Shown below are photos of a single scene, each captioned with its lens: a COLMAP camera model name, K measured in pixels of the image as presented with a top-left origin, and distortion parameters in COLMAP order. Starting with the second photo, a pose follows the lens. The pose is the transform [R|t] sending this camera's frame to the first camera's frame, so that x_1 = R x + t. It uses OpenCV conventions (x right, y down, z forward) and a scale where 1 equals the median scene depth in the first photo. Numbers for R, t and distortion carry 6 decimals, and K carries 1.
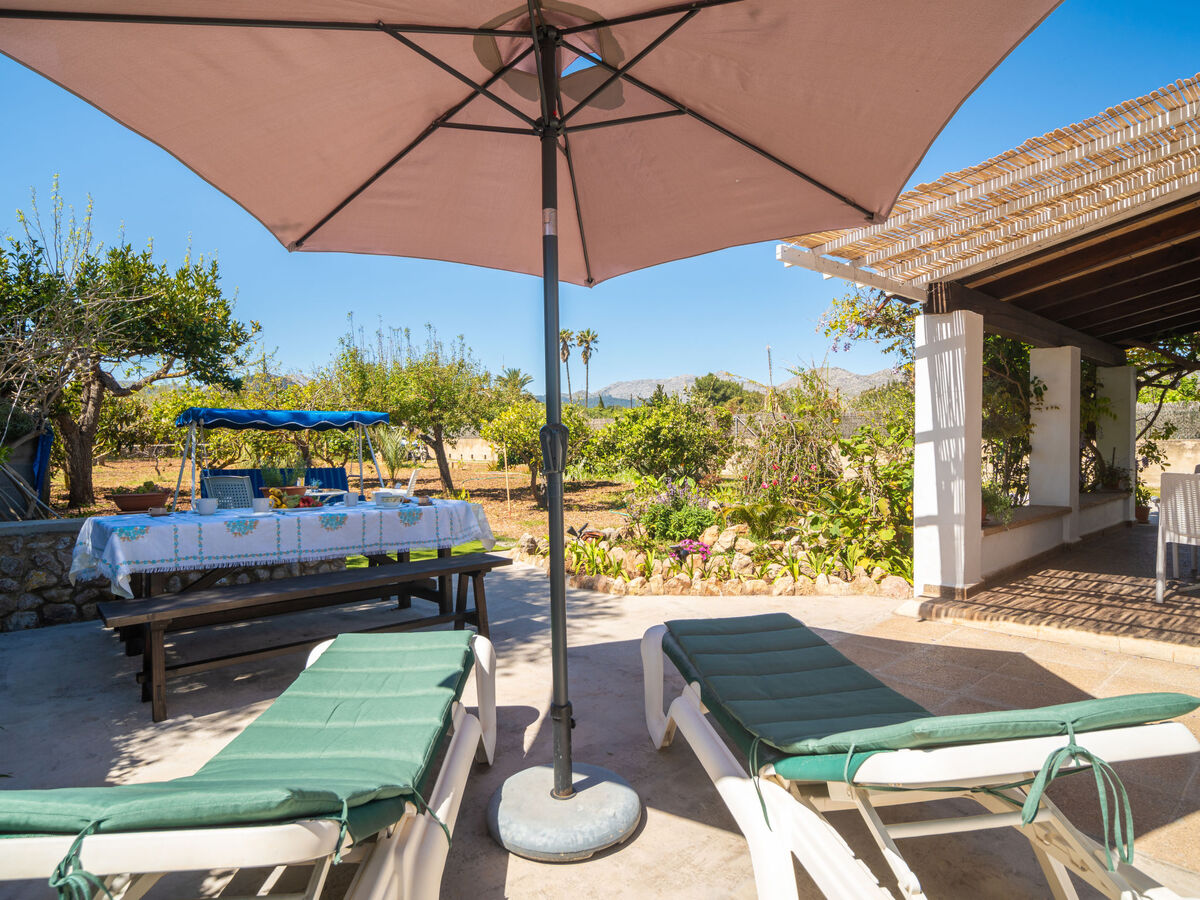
lens RADIAL K [[614.2, 0, 600.0], [0, 614.2, 450.0], [0, 0, 1]] dist [-0.003875, -0.000415]
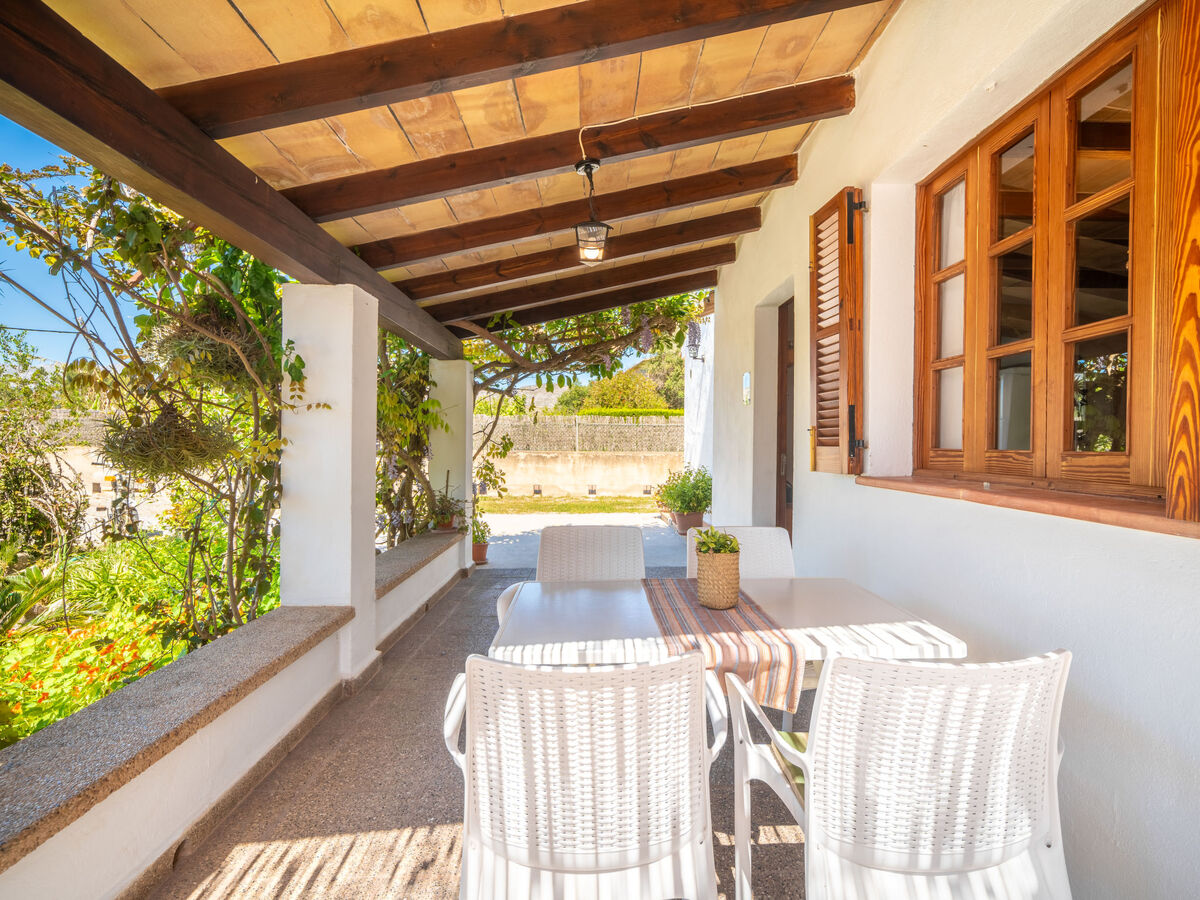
lens RADIAL K [[614.2, 0, 600.0], [0, 614.2, 450.0], [0, 0, 1]] dist [-0.003875, -0.000415]
pose [[0.626021, 0.005857, 0.779784, 0.380320], [-0.002578, 0.999982, -0.005441, -0.024606], [-0.779802, 0.001395, 0.626025, 0.400086]]
